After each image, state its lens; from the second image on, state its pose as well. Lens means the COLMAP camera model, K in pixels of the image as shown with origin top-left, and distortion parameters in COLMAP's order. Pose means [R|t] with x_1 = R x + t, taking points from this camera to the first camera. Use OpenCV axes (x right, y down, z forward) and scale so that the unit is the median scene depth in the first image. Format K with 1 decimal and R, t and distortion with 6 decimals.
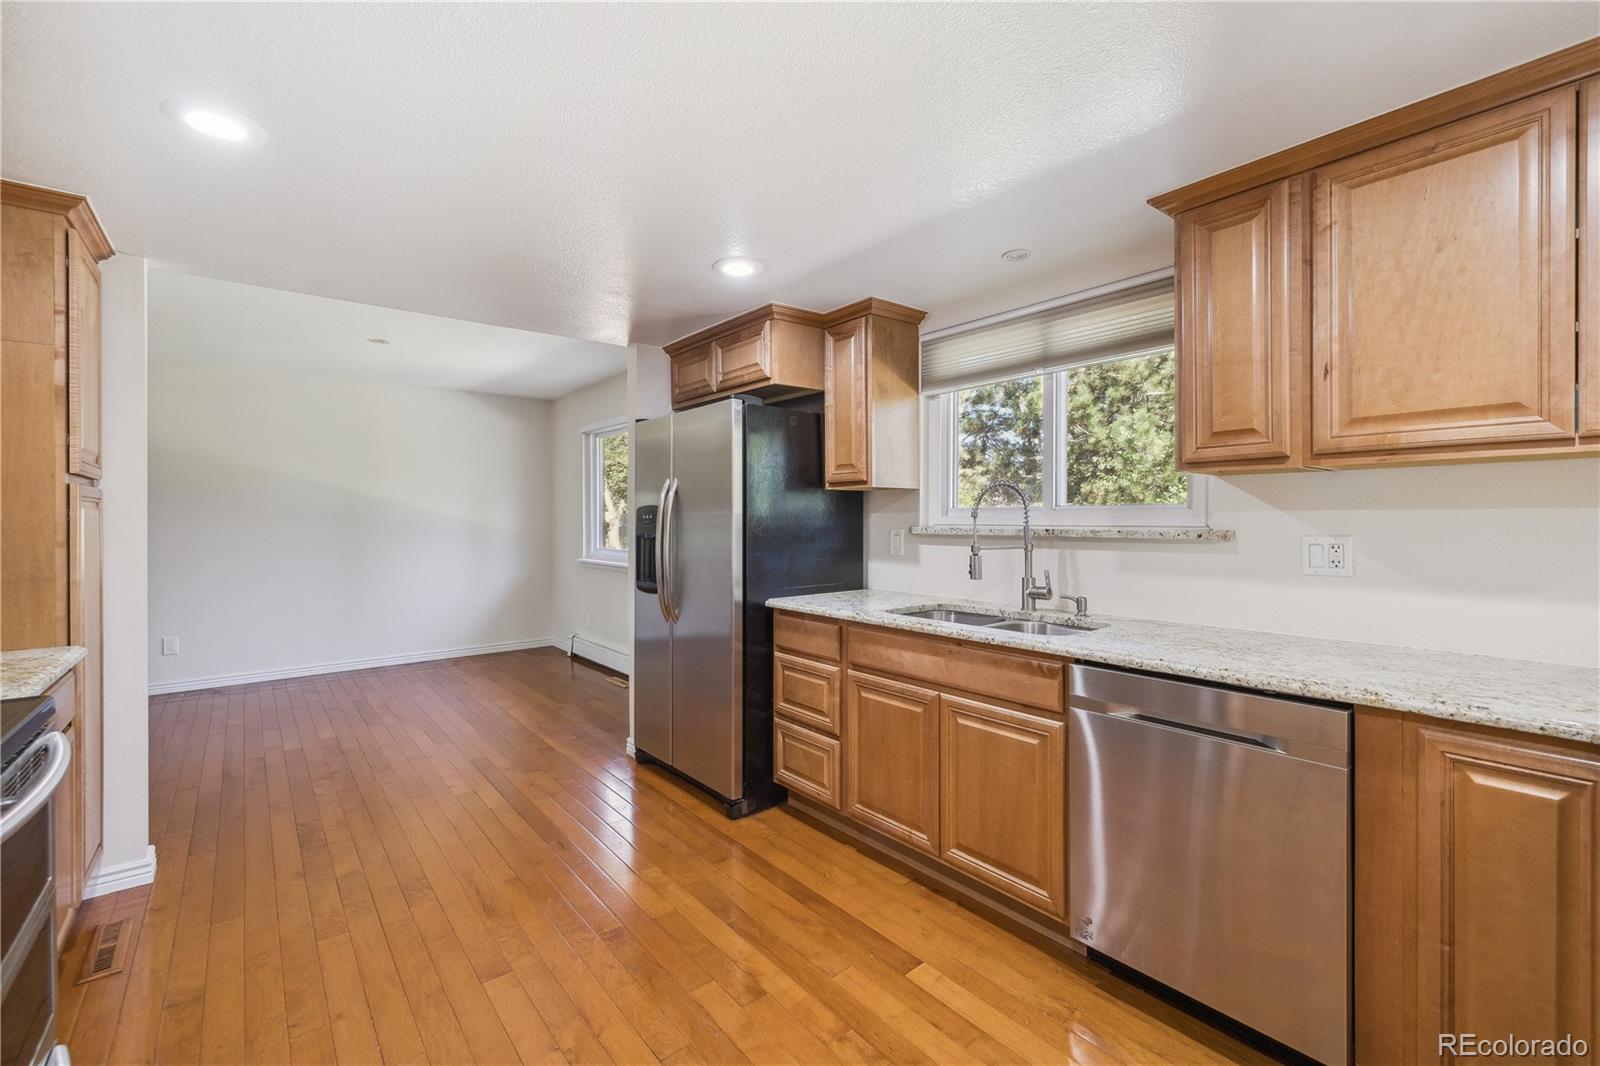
lens RADIAL K [[687.7, 0, 804.9], [0, 687.7, 518.2], [0, 0, 1]] dist [0.000494, 0.000084]
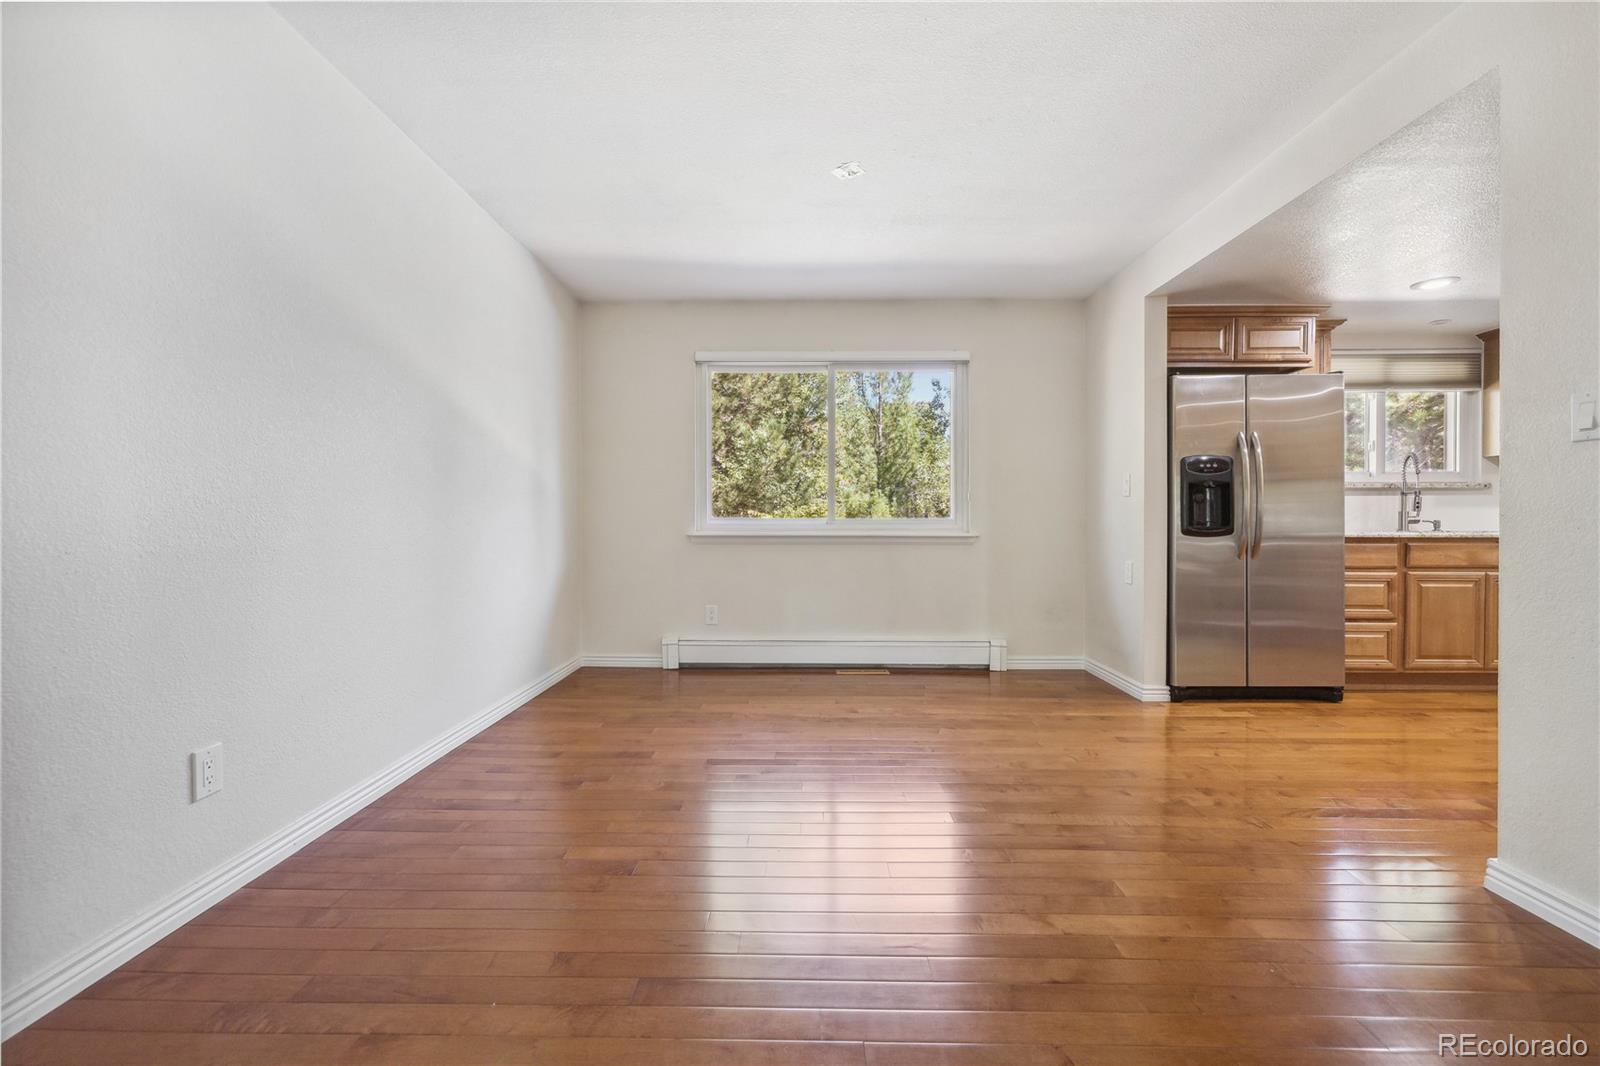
lens RADIAL K [[687.7, 0, 804.9], [0, 687.7, 518.2], [0, 0, 1]] dist [0.000494, 0.000084]
pose [[0.642866, -0.002933, 0.765973, -1.876378], [0.000163, 0.999993, 0.003693, 0.093054], [-0.765979, -0.002250, 0.642862, 1.005333]]
